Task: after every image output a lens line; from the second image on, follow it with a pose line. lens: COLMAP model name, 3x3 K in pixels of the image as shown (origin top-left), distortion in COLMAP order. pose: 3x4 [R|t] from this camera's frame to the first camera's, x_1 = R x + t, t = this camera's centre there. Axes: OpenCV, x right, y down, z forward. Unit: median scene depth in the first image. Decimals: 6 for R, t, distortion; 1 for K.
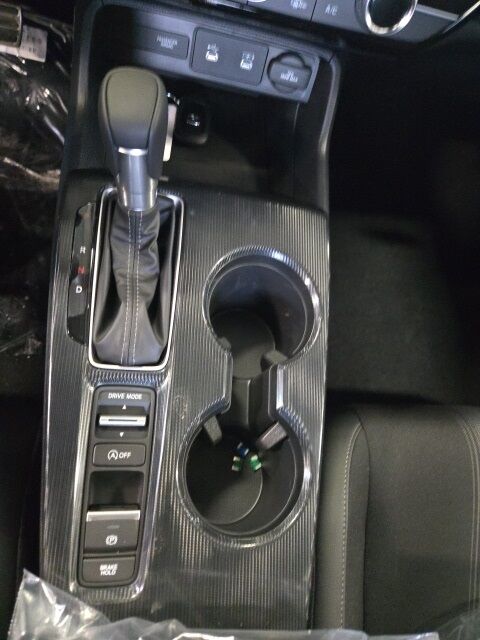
lens RADIAL K [[436.5, 0, 242.4], [0, 436.5, 318.0], [0, 0, 1]] dist [-0.003084, -0.004169]
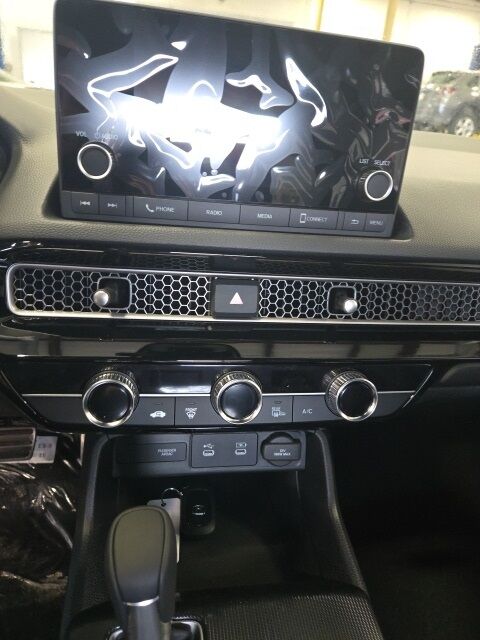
lens RADIAL K [[432.3, 0, 236.1], [0, 432.3, 319.3], [0, 0, 1]] dist [0.061141, -0.069663]
pose [[0.977802, -0.202181, 0.055009, 0.004748], [0.189984, 0.744759, -0.639719, -0.128485], [0.088370, 0.635969, 0.766638, -0.034367]]
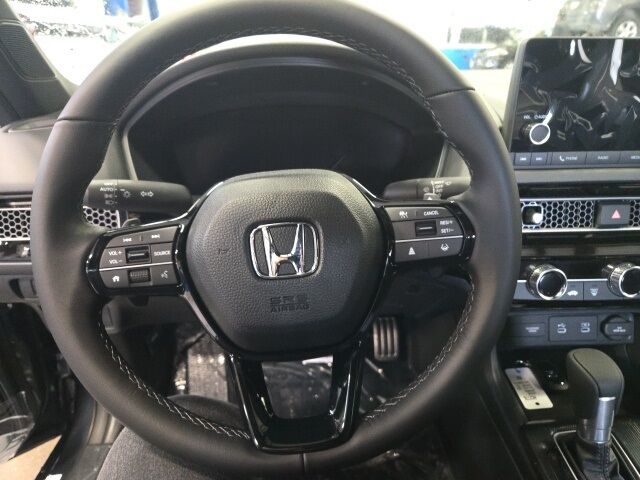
lens RADIAL K [[432.3, 0, 321.9], [0, 432.3, 244.2], [0, 0, 1]] dist [0.061141, -0.069663]
pose [[0.964999, -0.250206, -0.078569, -0.608834], [0.134407, 0.729112, -0.671067, 0.069203], [0.225190, 0.637019, 0.737222, -0.428098]]
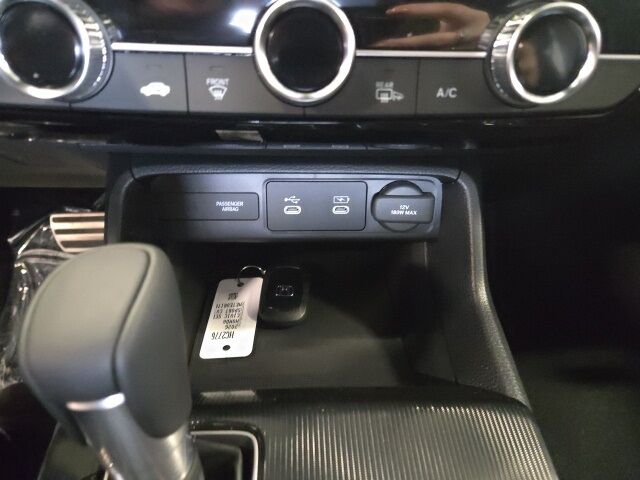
lens RADIAL K [[432.3, 0, 321.9], [0, 432.3, 244.2], [0, 0, 1]] dist [0.061141, -0.069663]
pose [[0.973775, -0.199441, -0.109479, 0.042572], [0.125263, 0.871680, -0.473797, -0.180307], [0.189925, 0.447658, 0.873802, 0.364080]]
